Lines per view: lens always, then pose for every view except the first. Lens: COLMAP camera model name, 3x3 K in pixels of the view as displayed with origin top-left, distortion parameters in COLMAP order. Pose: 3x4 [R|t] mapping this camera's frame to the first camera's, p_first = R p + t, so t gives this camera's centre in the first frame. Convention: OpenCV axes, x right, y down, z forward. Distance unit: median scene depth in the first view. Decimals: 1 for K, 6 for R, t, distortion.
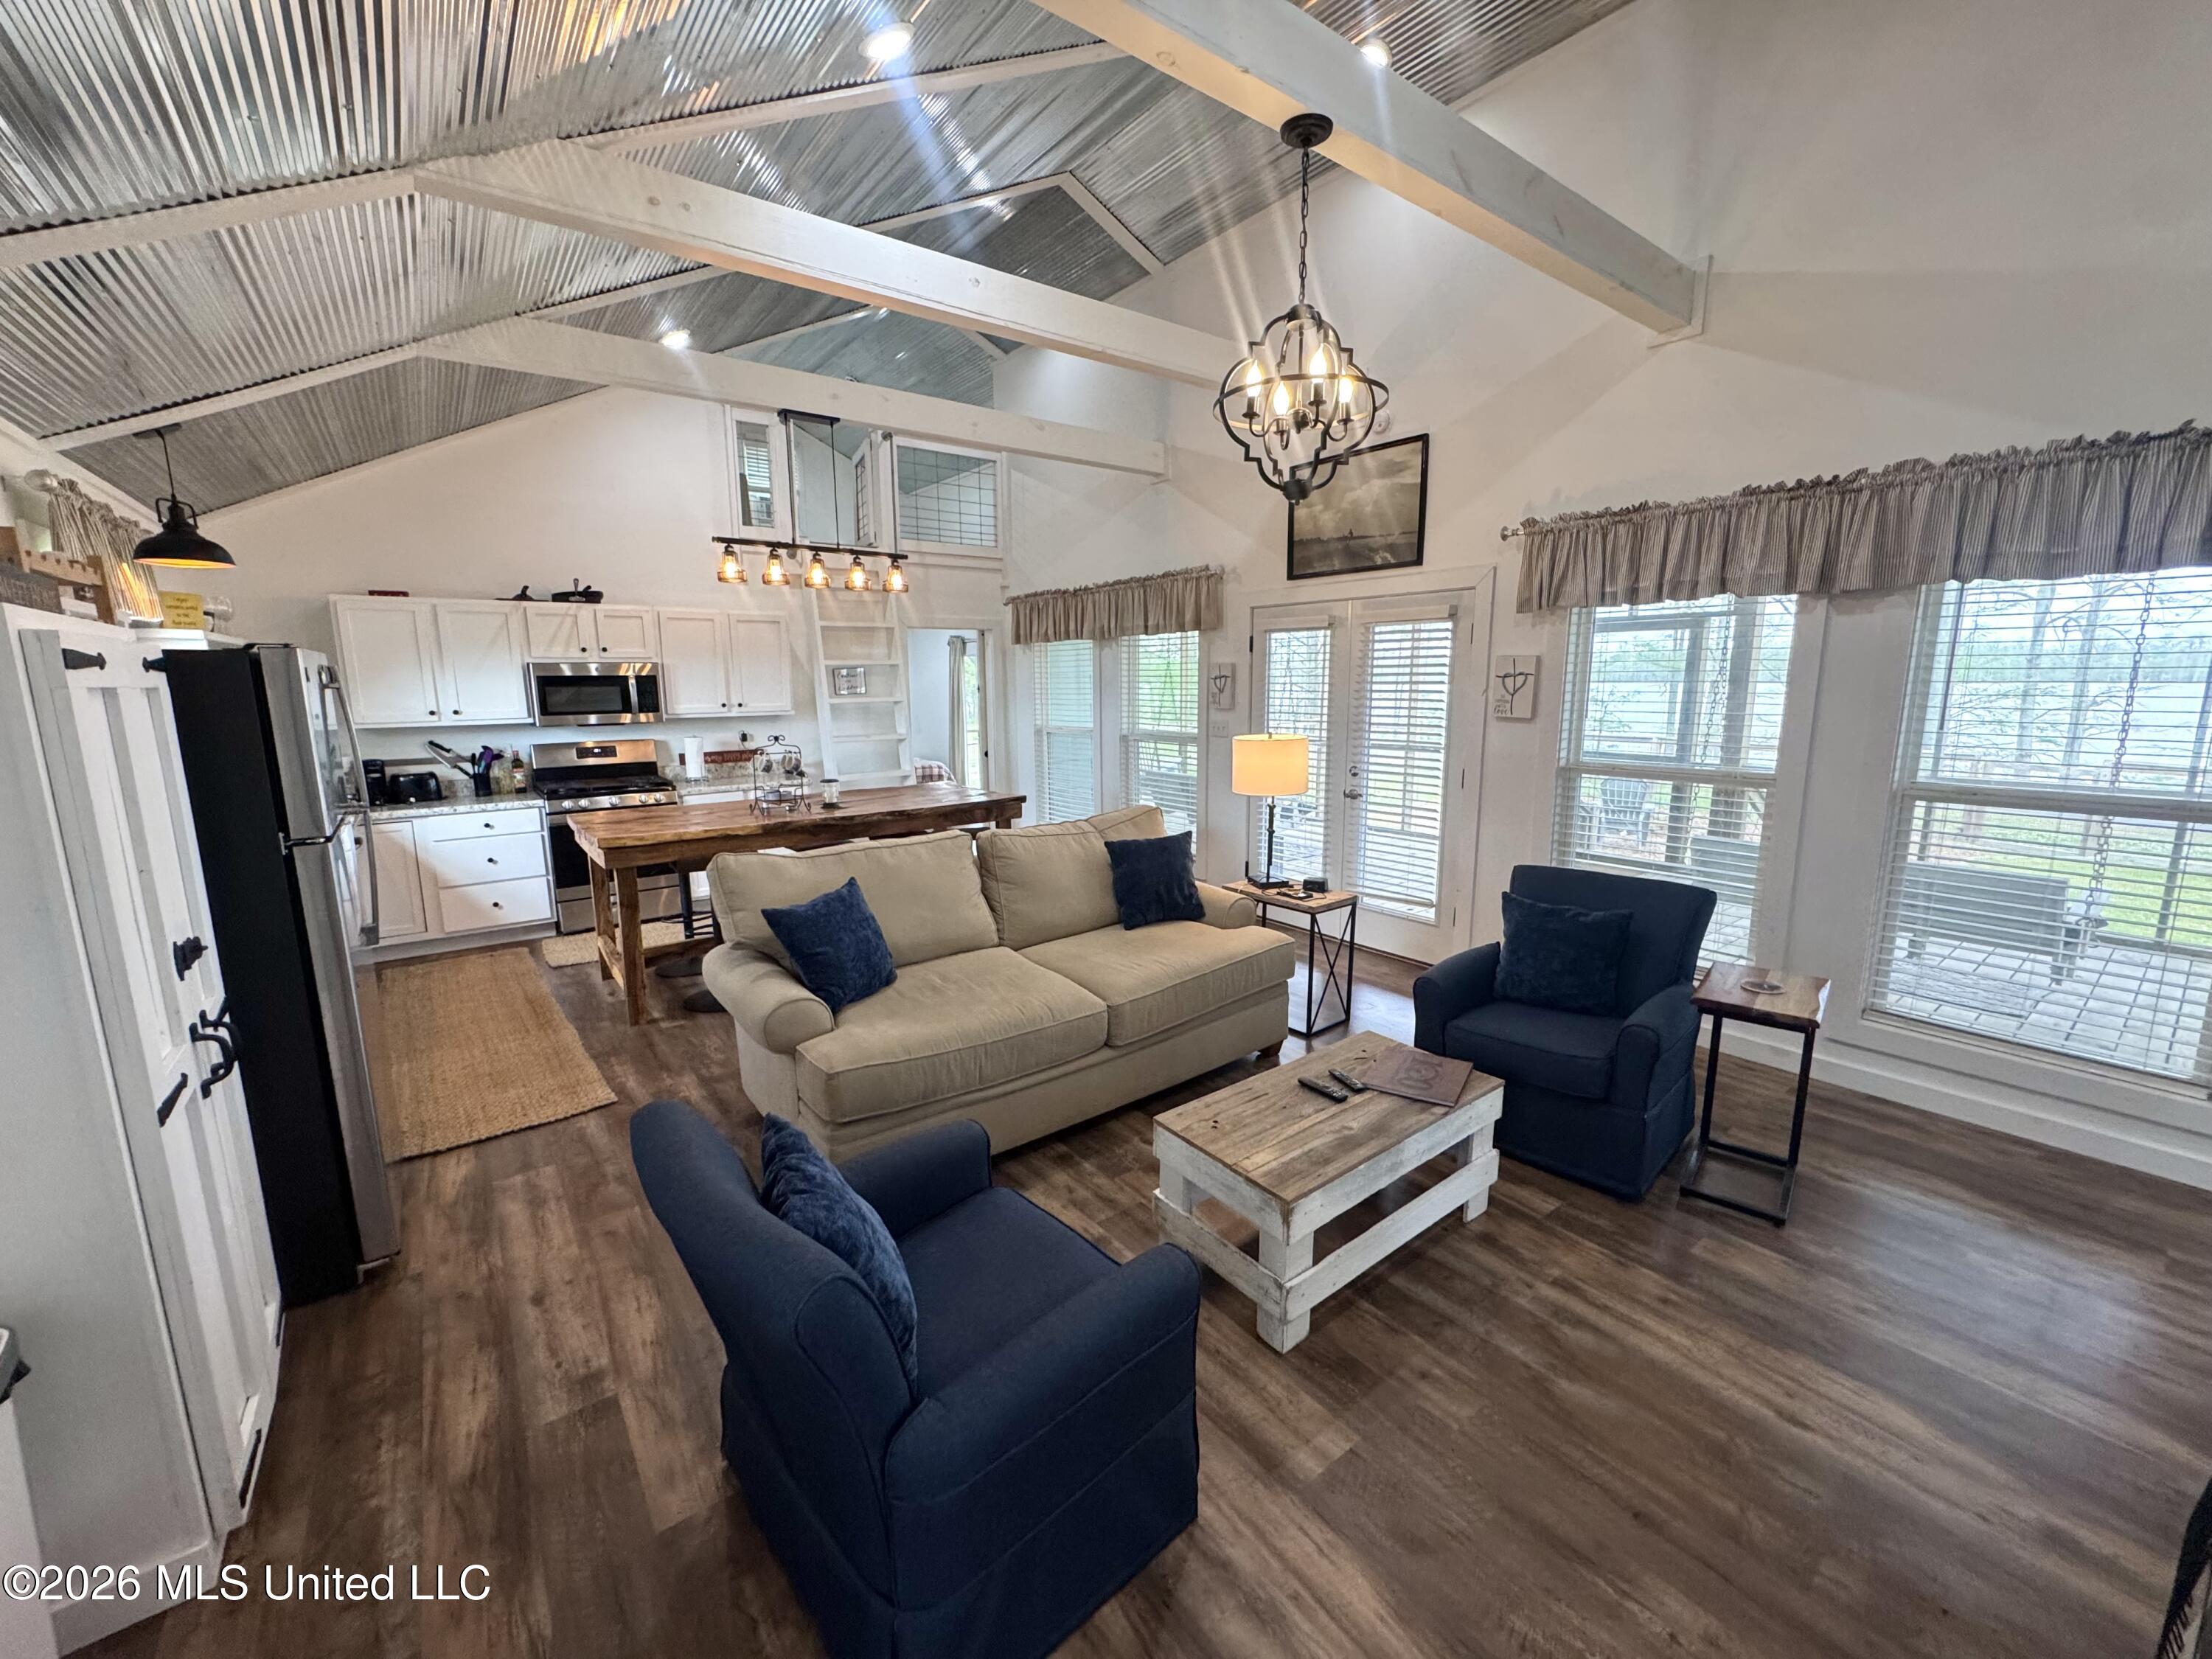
lens RADIAL K [[883.2, 0, 1101.7], [0, 883.2, 828.3], [0, 0, 1]] dist [-0.002551, 0.000076]
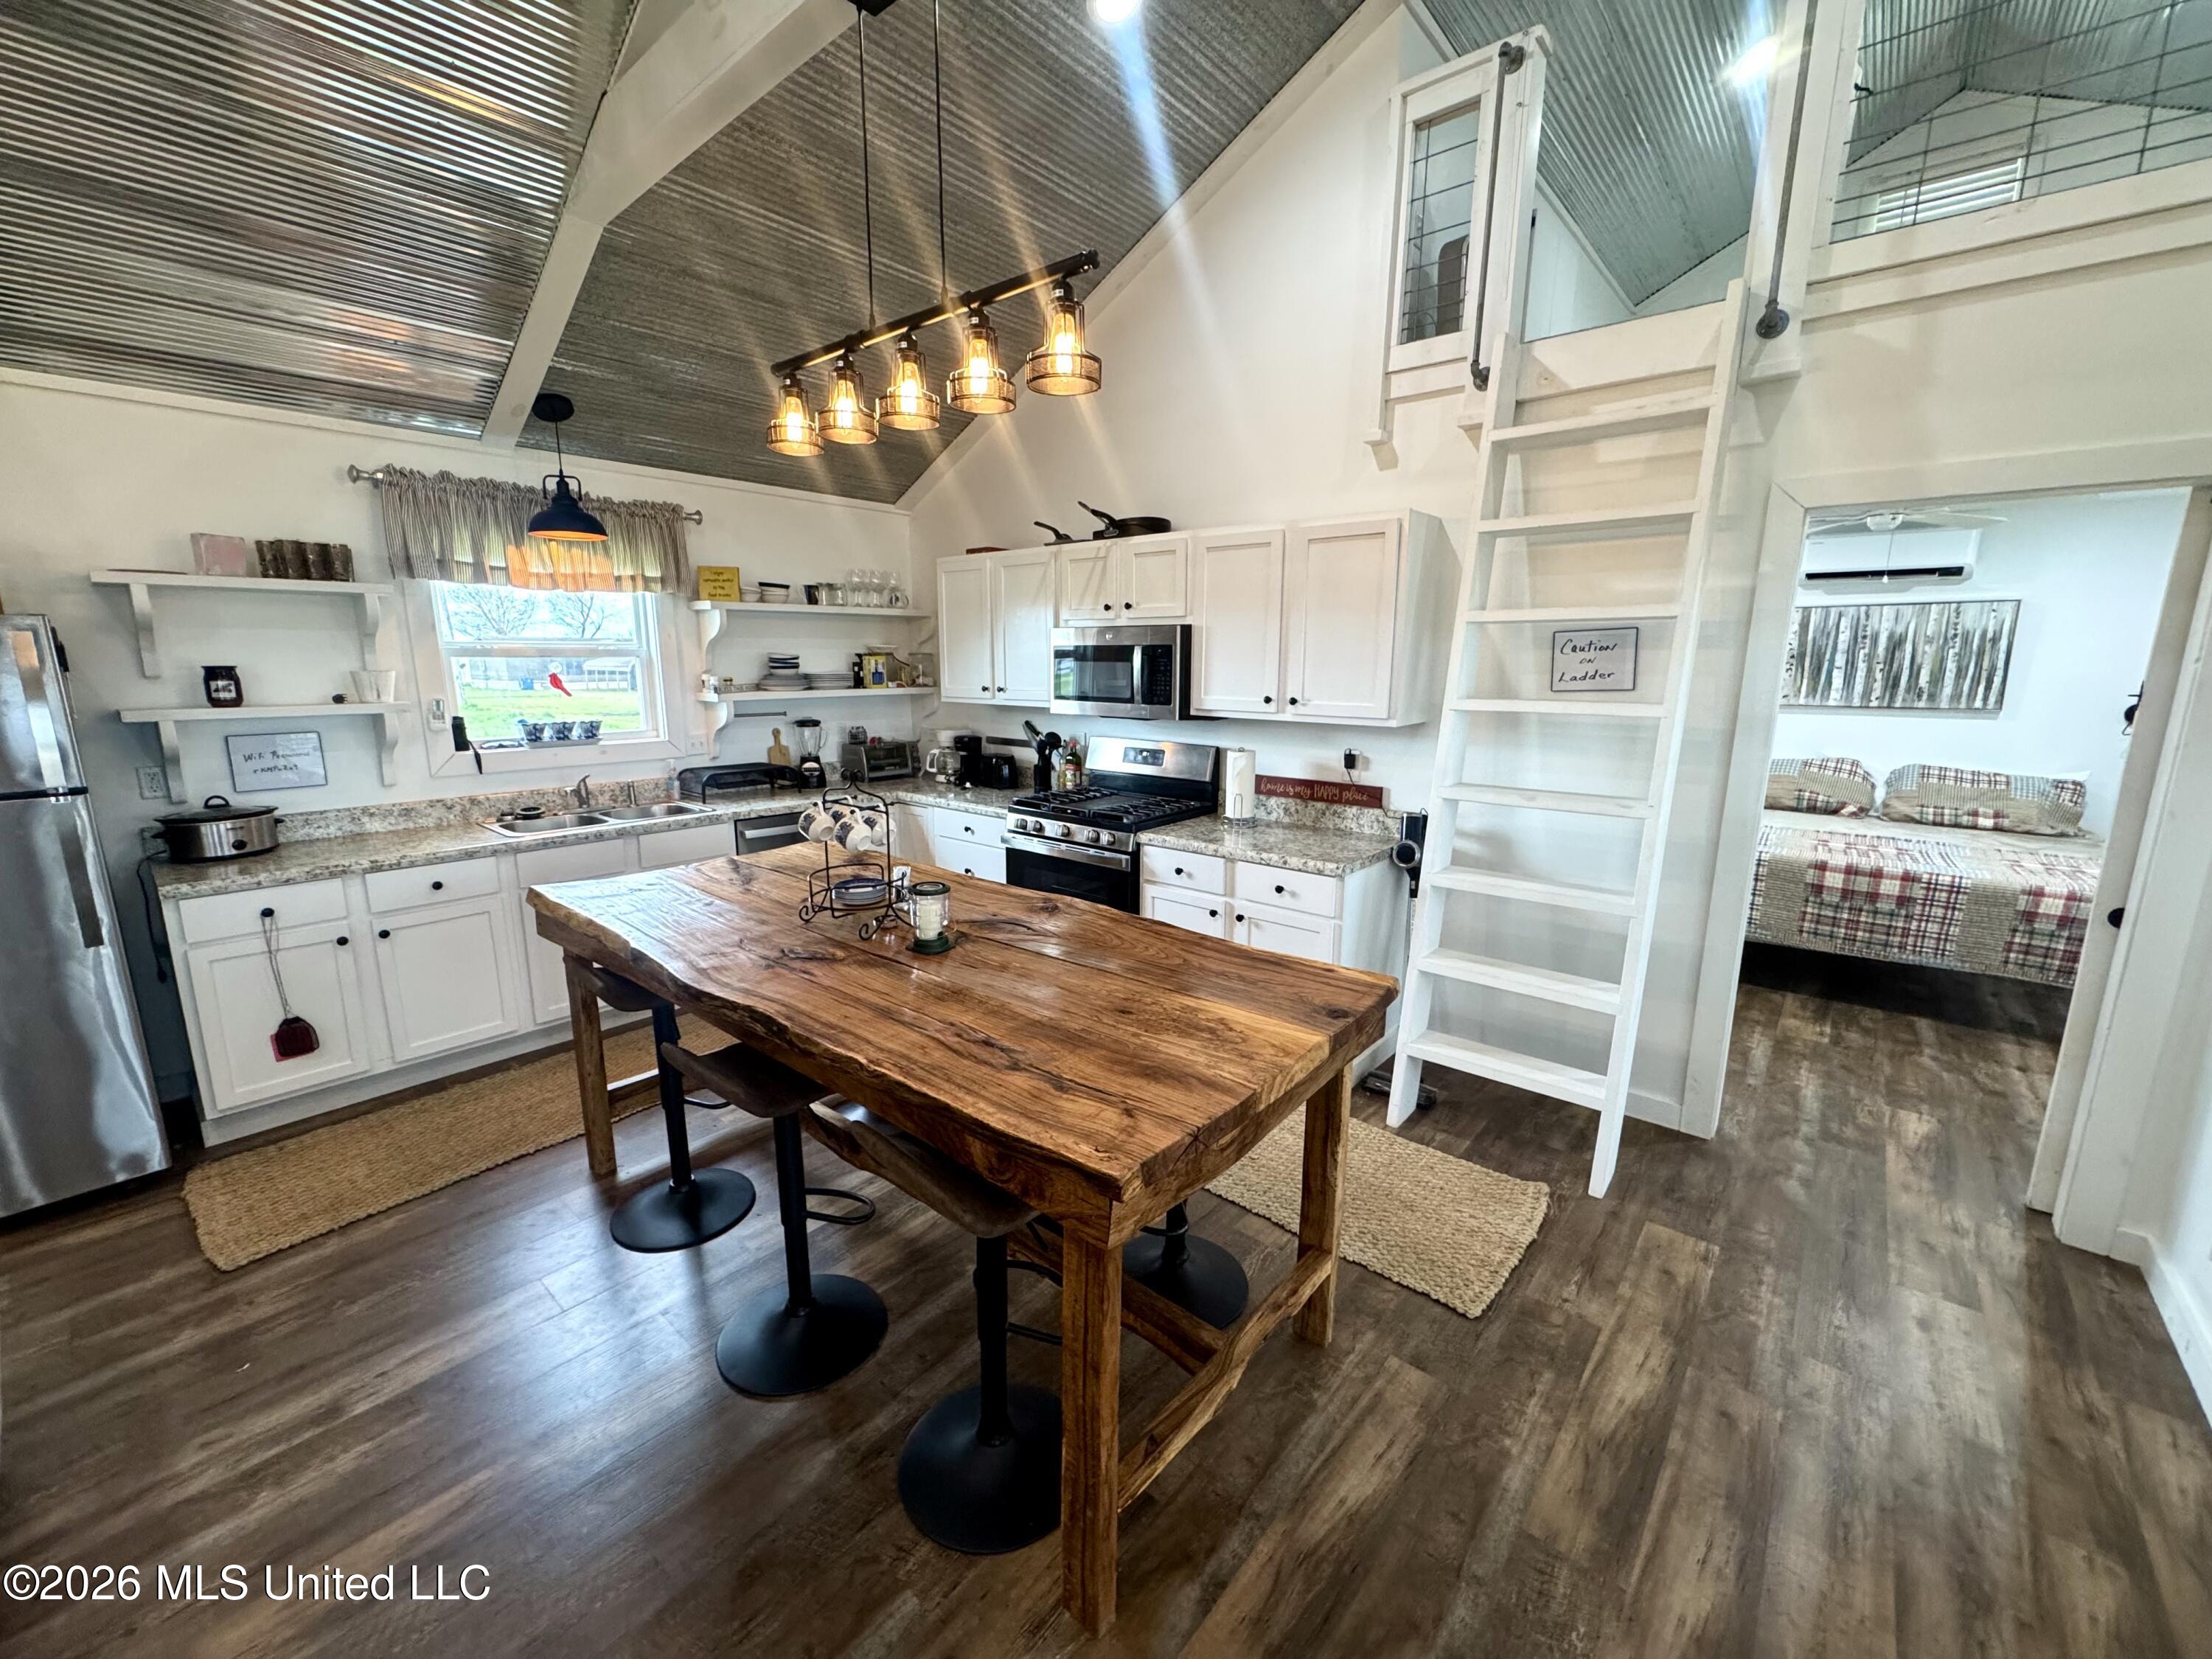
lens RADIAL K [[883.2, 0, 1105.0], [0, 883.2, 825.6], [0, 0, 1]] dist [-0.002551, 0.000076]
pose [[0.214454, 0.193547, -0.957366, 0.153744], [-0.171899, 0.972350, 0.158070, -0.218197], [0.961489, 0.130671, 0.241795, 1.282854]]
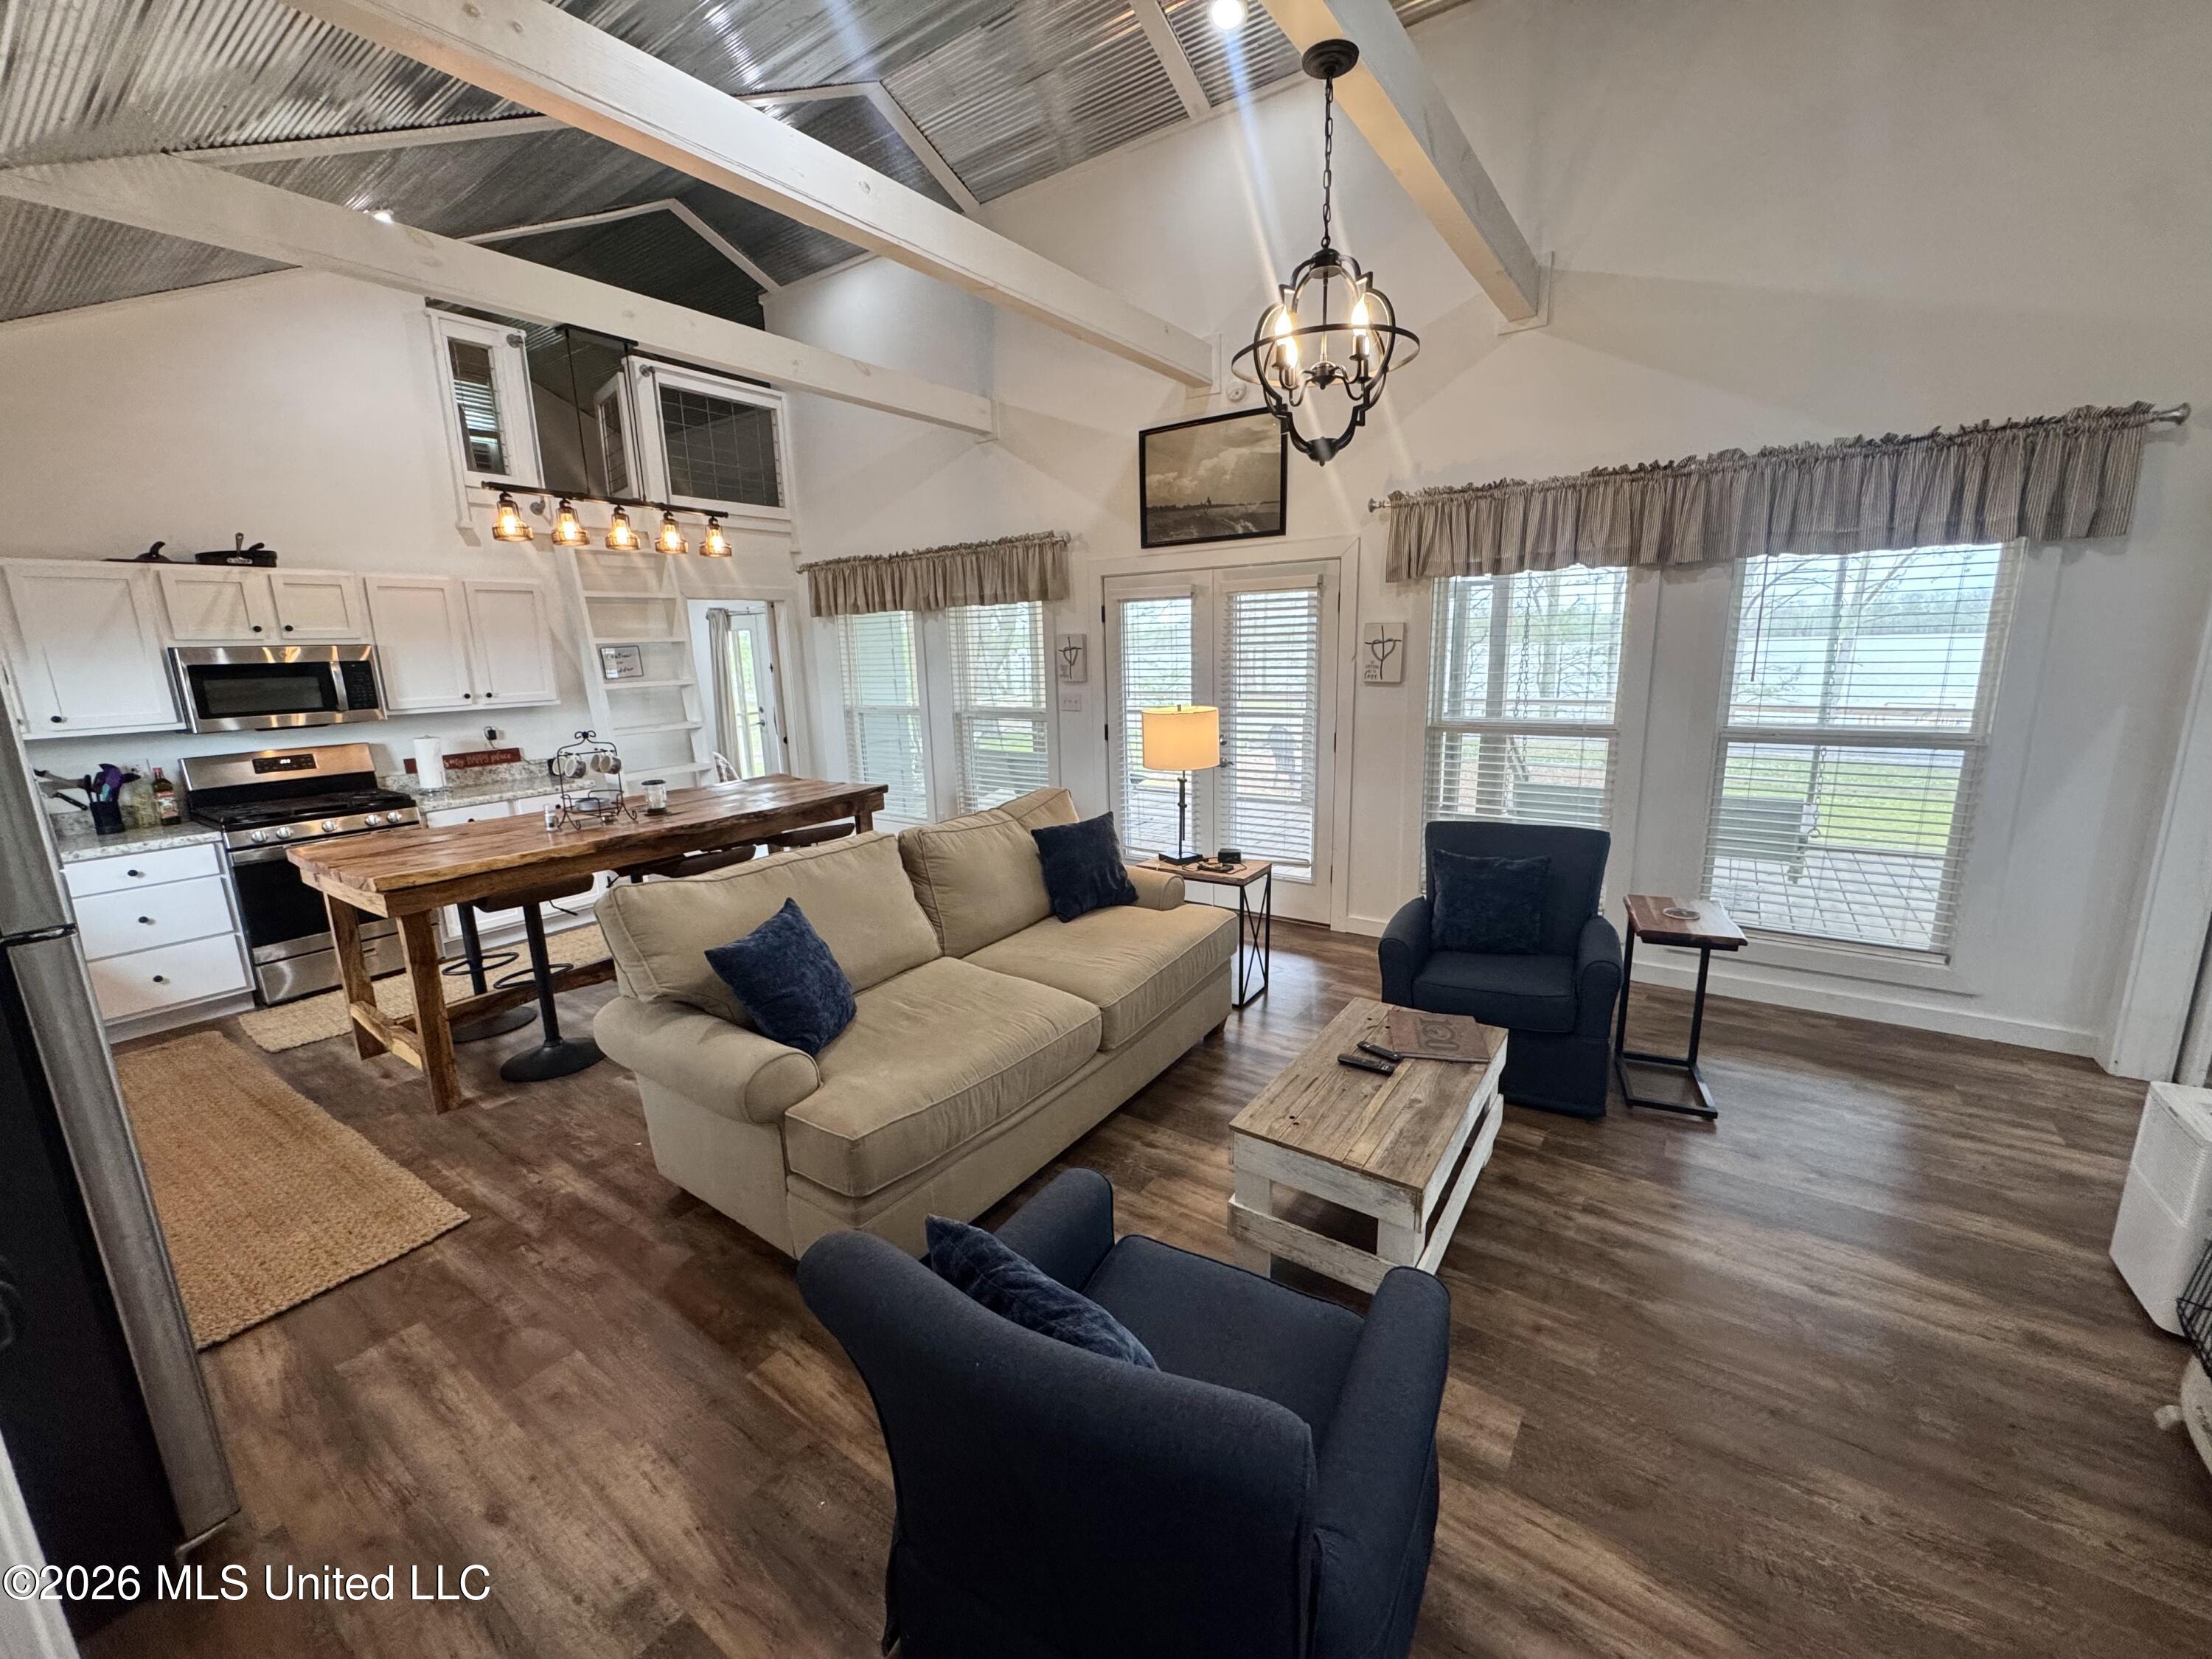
lens RADIAL K [[883.2, 0, 1102.4], [0, 883.2, 828.3], [0, 0, 1]] dist [-0.002551, 0.000076]
pose [[0.952849, -0.078868, 0.293017, -0.199615], [0.069658, 0.996697, 0.041753, -0.020622], [-0.295343, -0.019374, 0.955195, 0.096576]]
